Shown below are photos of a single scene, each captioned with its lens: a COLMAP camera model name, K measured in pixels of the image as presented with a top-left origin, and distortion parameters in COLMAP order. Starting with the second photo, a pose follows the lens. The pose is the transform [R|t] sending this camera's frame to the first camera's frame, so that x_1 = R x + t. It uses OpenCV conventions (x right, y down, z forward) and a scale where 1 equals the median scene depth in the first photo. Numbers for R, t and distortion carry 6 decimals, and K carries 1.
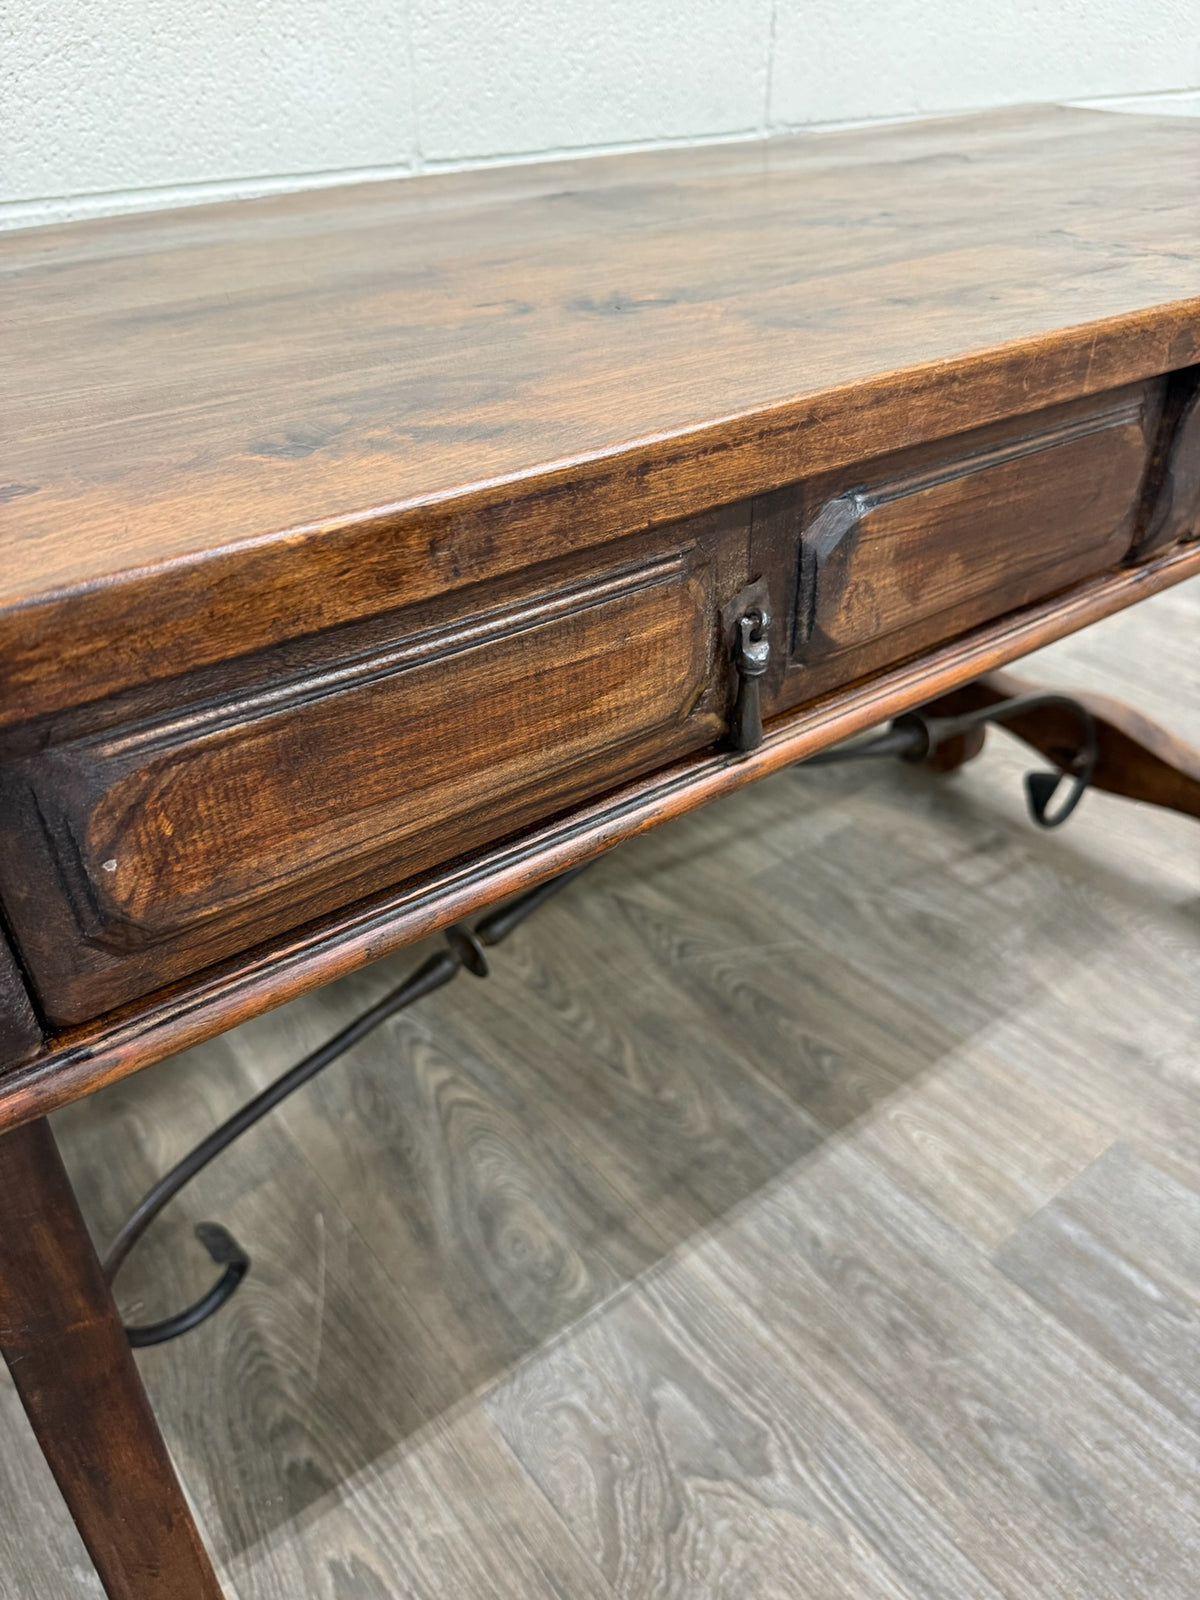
lens RADIAL K [[1156.7, 0, 598.9], [0, 1156.7, 802.6], [0, 0, 1]] dist [0.011054, -0.037792]
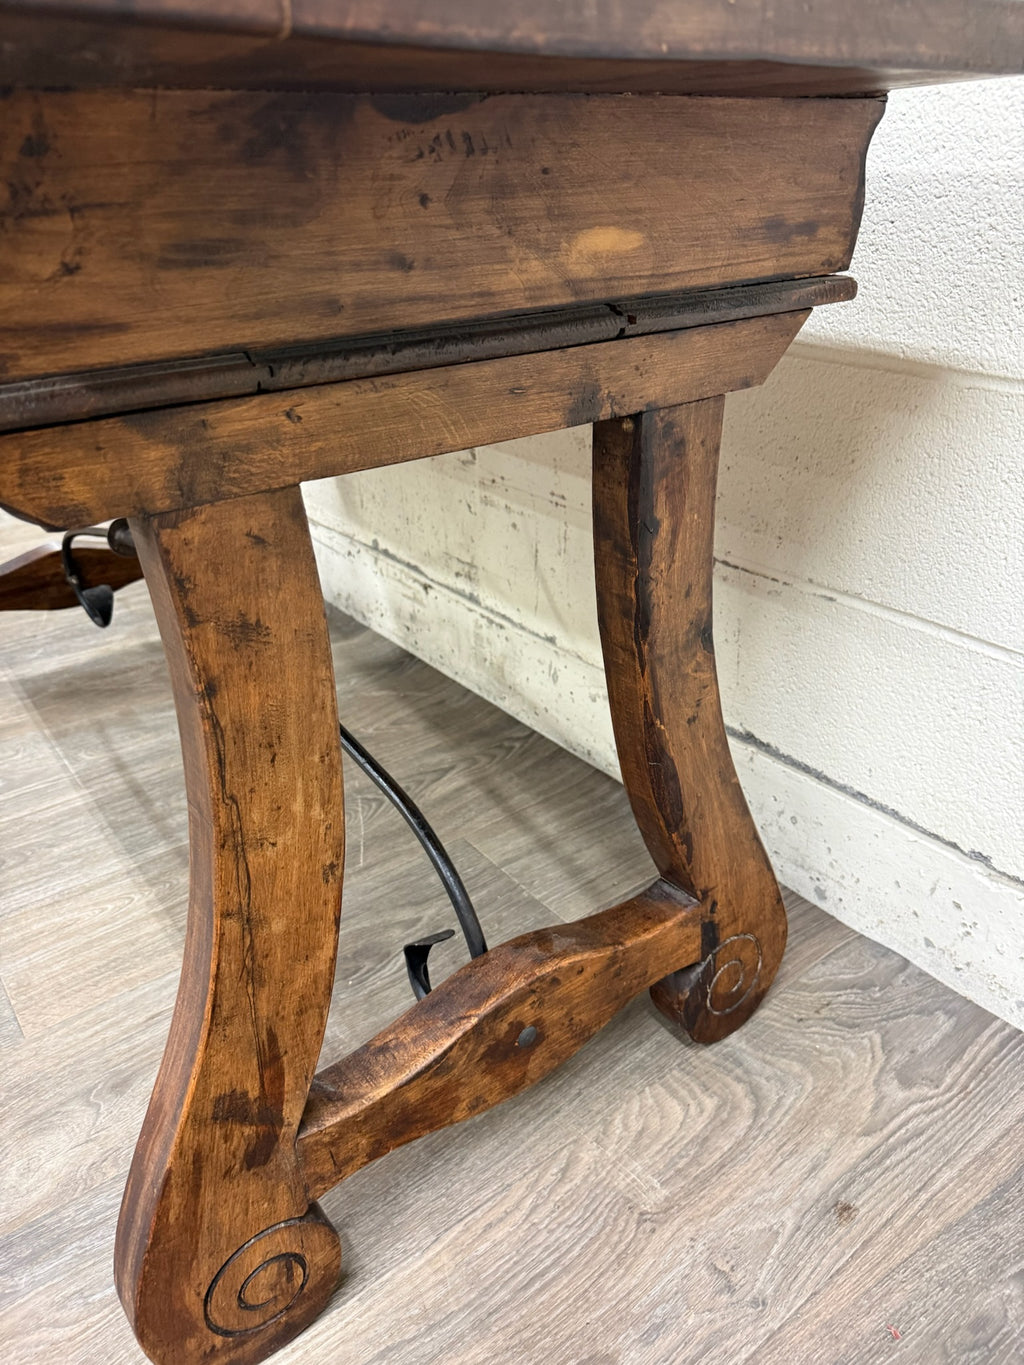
lens RADIAL K [[967.8, 0, 516.8], [0, 967.8, 684.4], [0, 0, 1]] dist [-0.001593, -0.010823]
pose [[-0.004198, 0.486023, -0.873936, 1.338873], [-0.550263, 0.728610, 0.407846, -0.666962], [0.834981, 0.482606, 0.264381, 1.274868]]
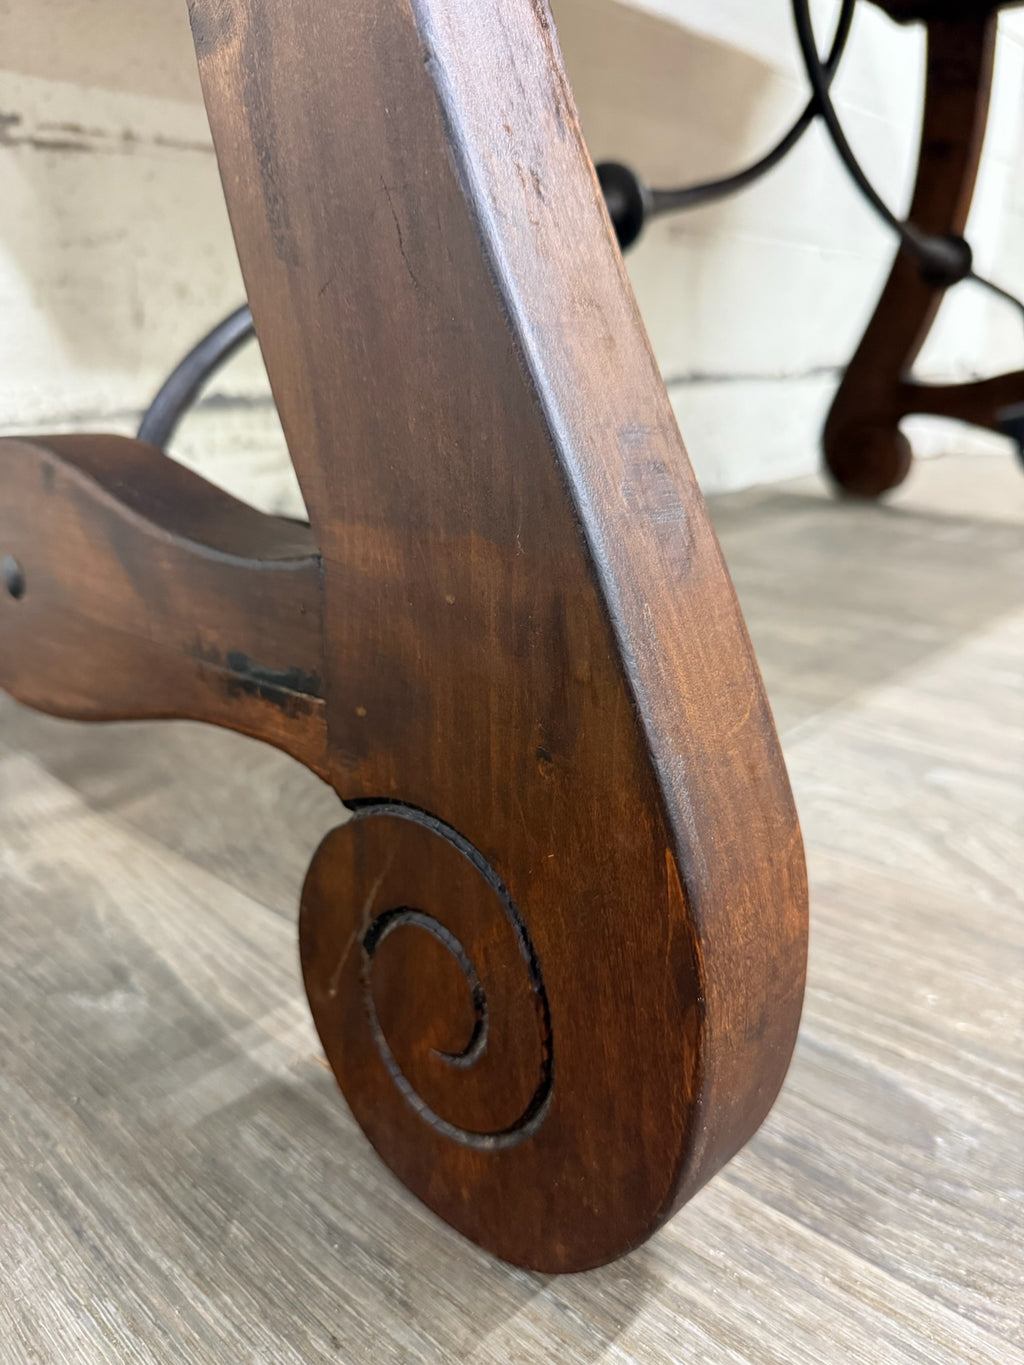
lens RADIAL K [[1008.5, 0, 512.0], [0, 1008.5, 682.5], [0, 0, 1]] dist [-0.044554, -0.001629]
pose [[0.985639, -0.034073, 0.165394, -0.315800], [0.076012, 0.964116, -0.254366, 0.628546], [-0.150792, 0.263285, 0.952860, 0.478228]]
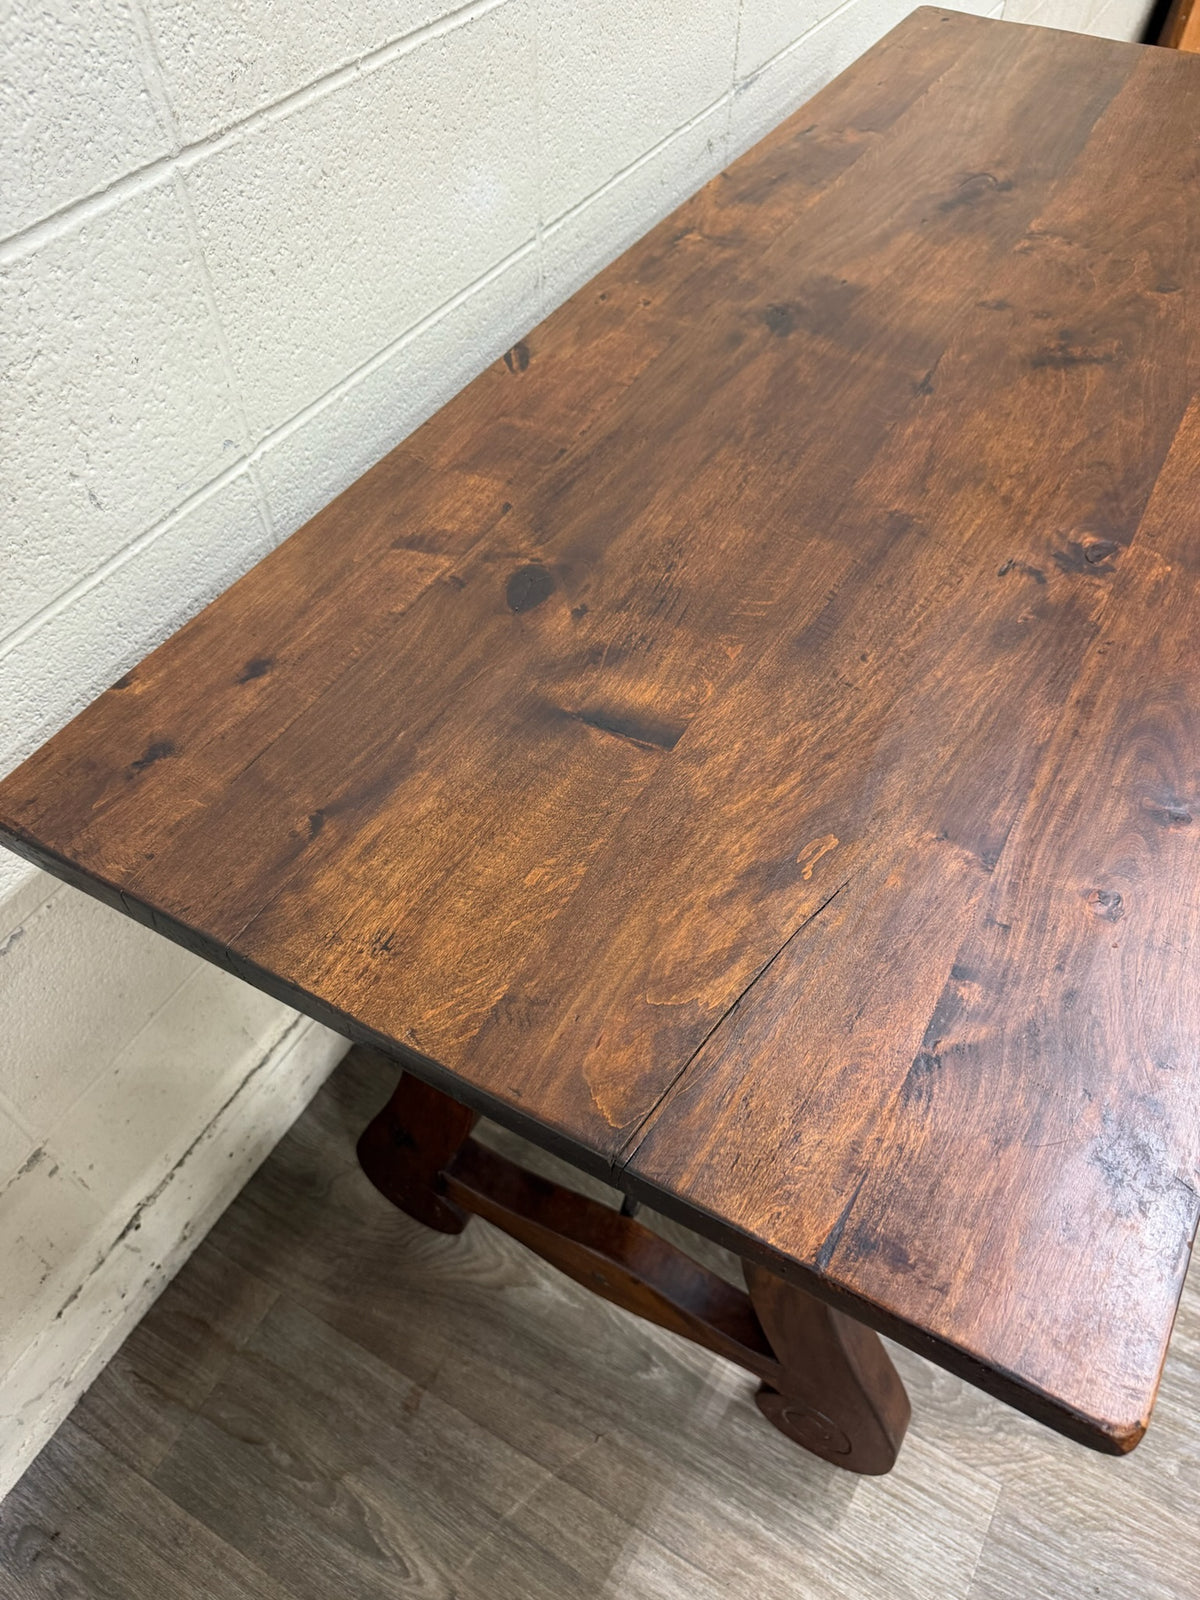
lens RADIAL K [[1150.5, 0, 599.4], [0, 1150.5, 797.5], [0, 0, 1]] dist [-0.005119, -0.003401]
pose [[0.926572, -0.285947, 0.244335, -0.619747], [0.212460, 0.933970, 0.287334, -0.420237], [-0.310364, -0.214324, 0.926142, -0.164561]]
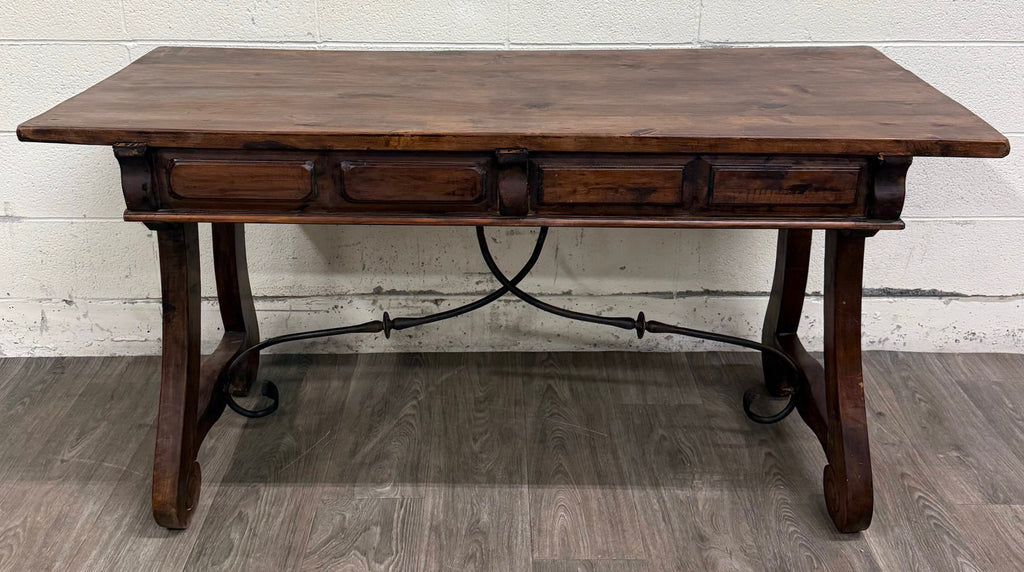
lens RADIAL K [[982.1, 0, 502.3], [0, 982.1, 194.8], [0, 0, 1]] dist [0.160570, -0.345501]
pose [[0.794344, 0.233601, -0.560756, 1.342953], [-0.360237, 0.924421, -0.125199, 0.038616], [0.489128, 0.301456, 0.818461, -0.815455]]
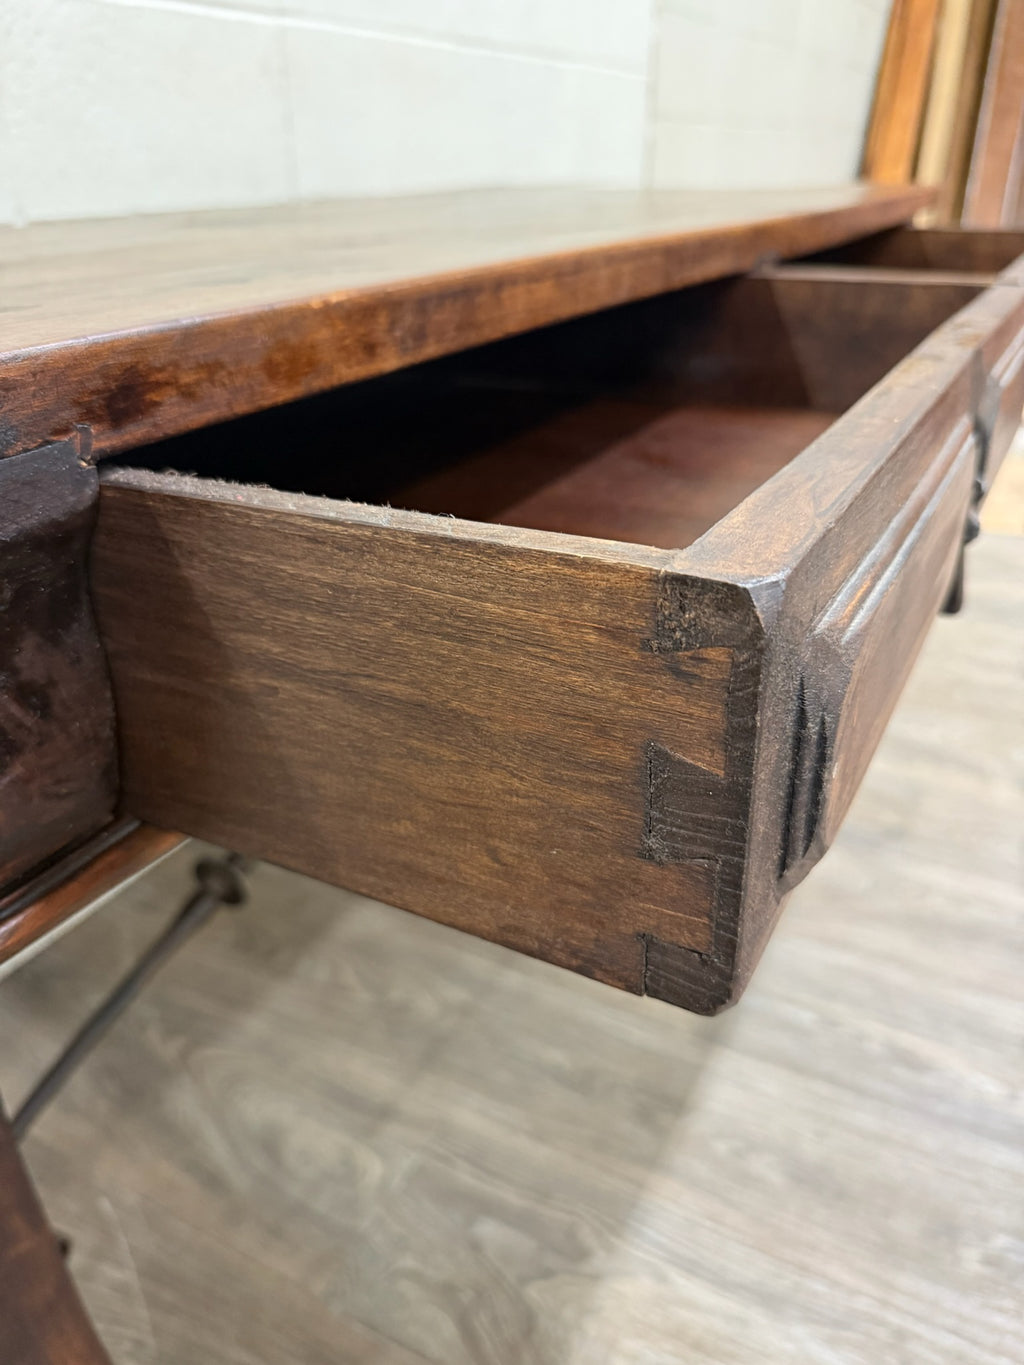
lens RADIAL K [[1019.3, 0, 512.0], [0, 1019.3, 682.5], [0, 0, 1]] dist [-0.044579, -0.001438]
pose [[0.915882, -0.182887, 0.357370, -0.178077], [0.229605, 0.968868, -0.092614, 0.103157], [-0.329306, 0.166878, 0.929360, 0.001703]]
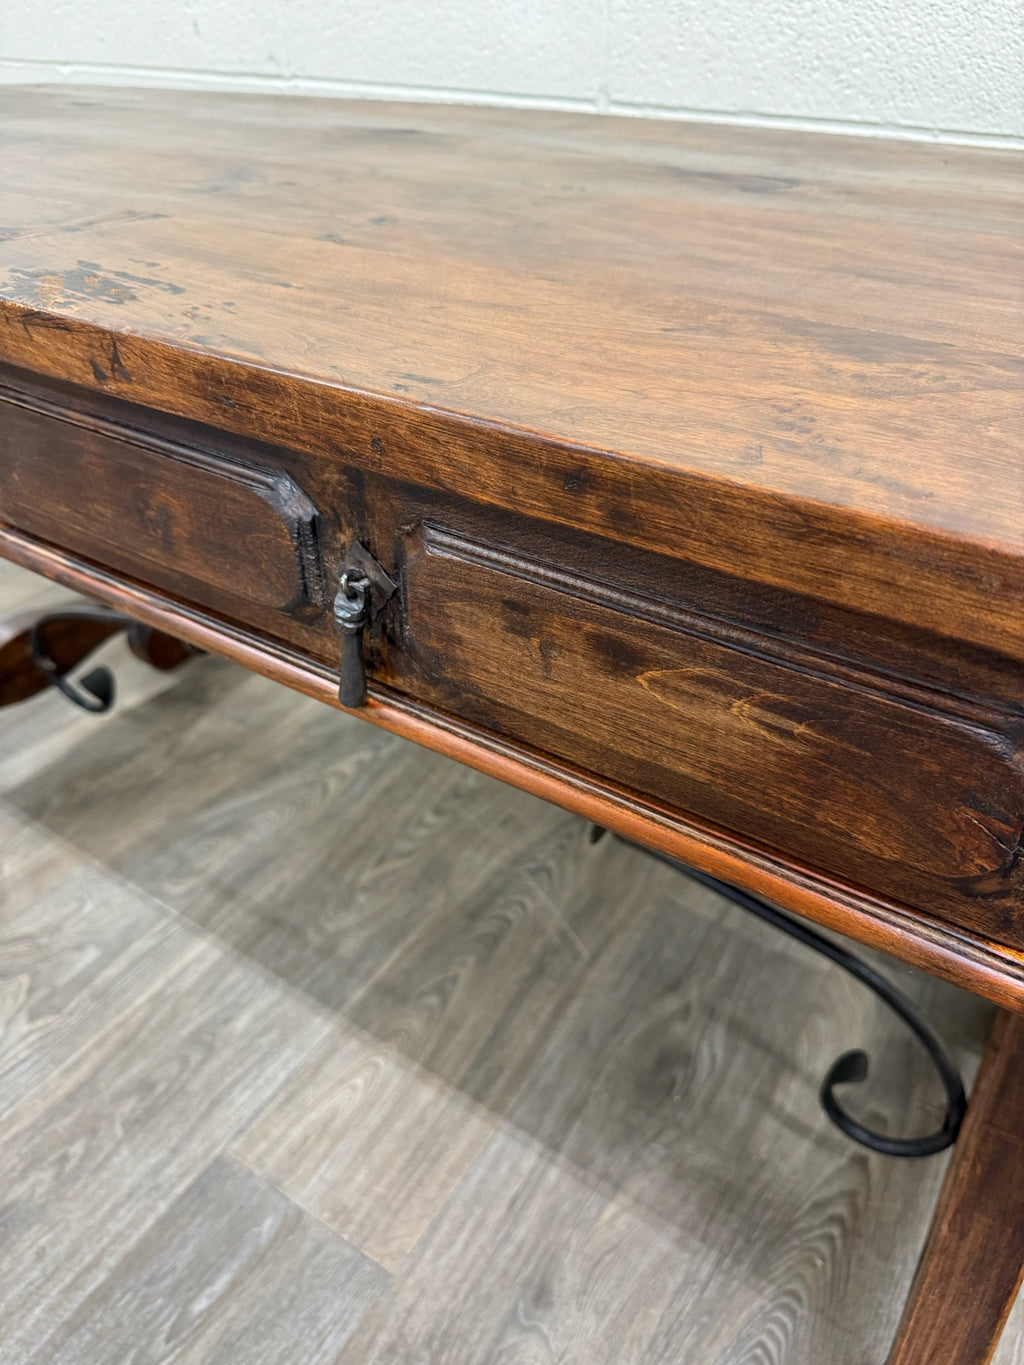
lens RADIAL K [[997.6, 0, 512.0], [0, 997.6, 682.5], [0, 0, 1]] dist [-0.032868, 0.008176]
pose [[0.328248, 0.577561, -0.747447, 1.013188], [-0.541723, 0.763334, 0.351934, -0.487294], [0.773815, 0.289387, 0.563440, 0.656534]]
